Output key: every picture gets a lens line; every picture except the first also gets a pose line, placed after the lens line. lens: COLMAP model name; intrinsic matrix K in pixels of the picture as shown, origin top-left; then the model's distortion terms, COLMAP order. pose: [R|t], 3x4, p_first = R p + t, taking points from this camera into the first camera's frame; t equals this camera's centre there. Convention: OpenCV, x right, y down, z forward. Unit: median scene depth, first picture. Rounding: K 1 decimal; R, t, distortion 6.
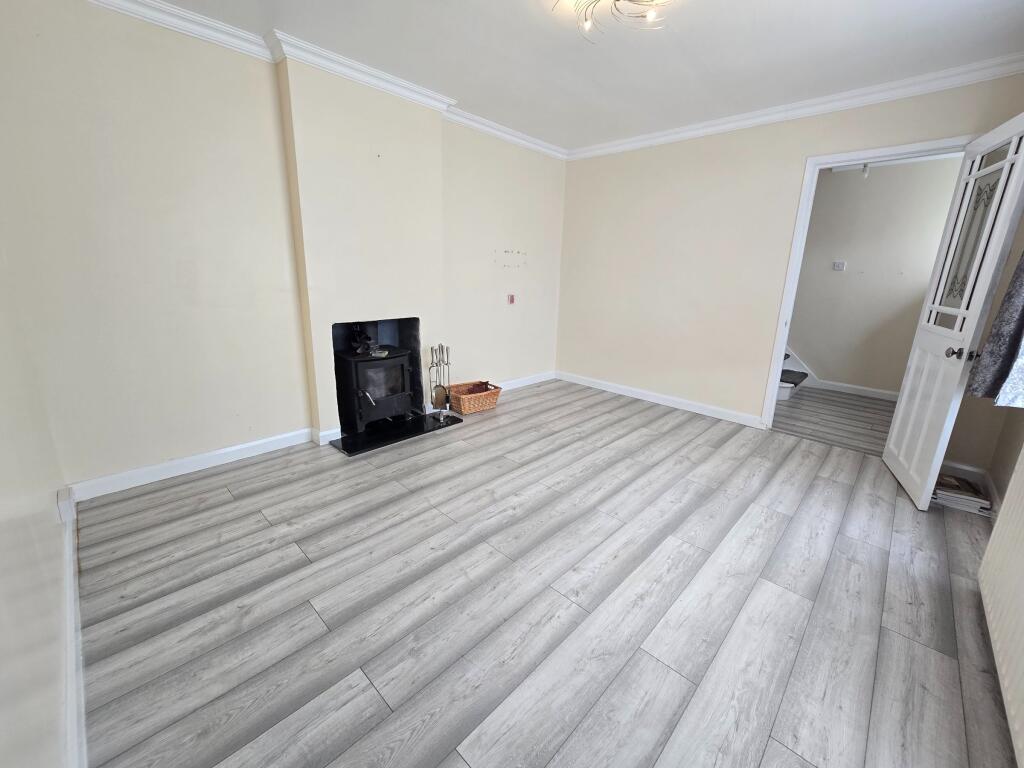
lens RADIAL K [[423.1, 0, 517.0], [0, 423.1, 381.6], [0, 0, 1]] dist [0.000344, -0.000285]
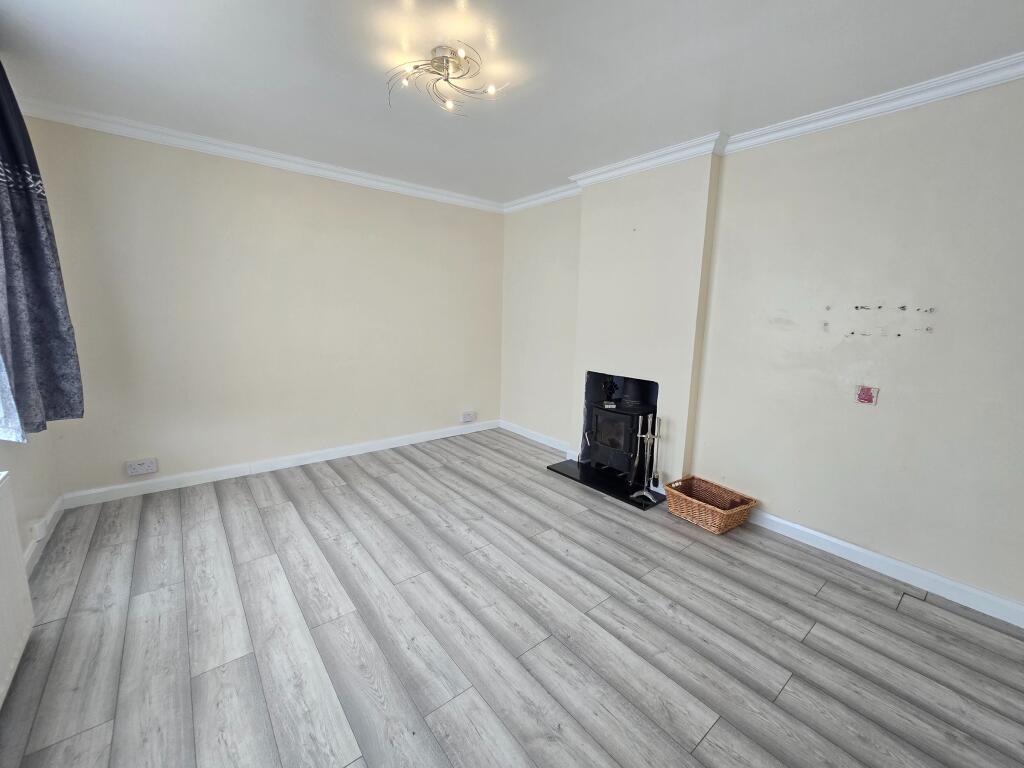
lens RADIAL K [[423.1, 0, 517.0], [0, 423.1, 381.6], [0, 0, 1]] dist [0.000344, -0.000285]
pose [[-0.138396, 0.135279, -0.981094, 1.033028], [-0.278700, 0.945275, 0.169654, -0.324396], [0.950354, 0.296910, -0.093120, 1.139921]]
